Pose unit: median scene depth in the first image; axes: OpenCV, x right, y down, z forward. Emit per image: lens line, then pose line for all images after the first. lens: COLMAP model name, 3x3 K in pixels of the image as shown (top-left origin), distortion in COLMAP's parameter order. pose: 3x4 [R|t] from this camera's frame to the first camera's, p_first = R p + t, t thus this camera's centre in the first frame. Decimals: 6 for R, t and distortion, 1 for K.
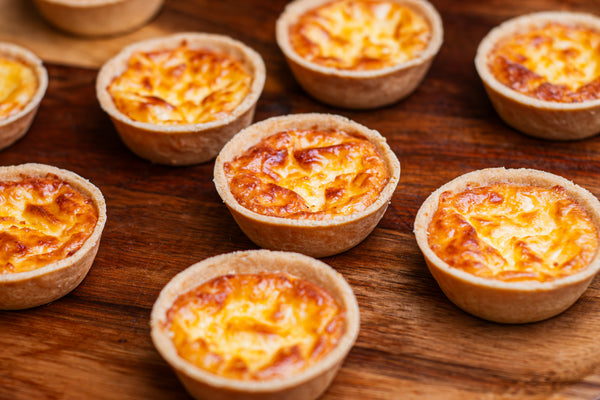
lens RADIAL K [[1618.7, 0, 298.3], [0, 1618.7, 199.7], [0, 0, 1]] dist [0.036002, 0.000000]
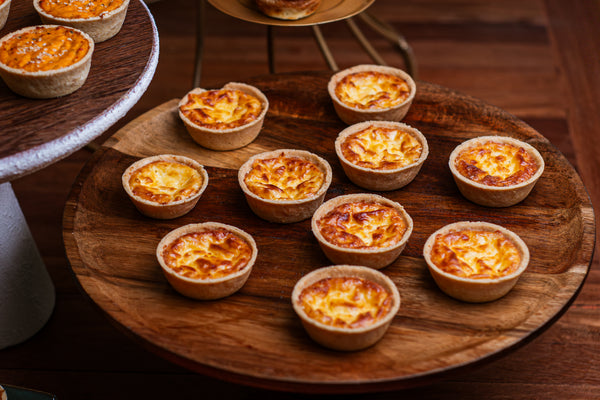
lens RADIAL K [[1618.7, 0, 301.1], [0, 1618.7, 199.7], [0, 0, 1]] dist [0.036002, 0.000000]
pose [[0.997711, -0.008689, 0.067057, -0.190176], [0.012550, 0.998274, -0.057368, 0.059985], [-0.066443, 0.058078, 0.996099, -0.842041]]
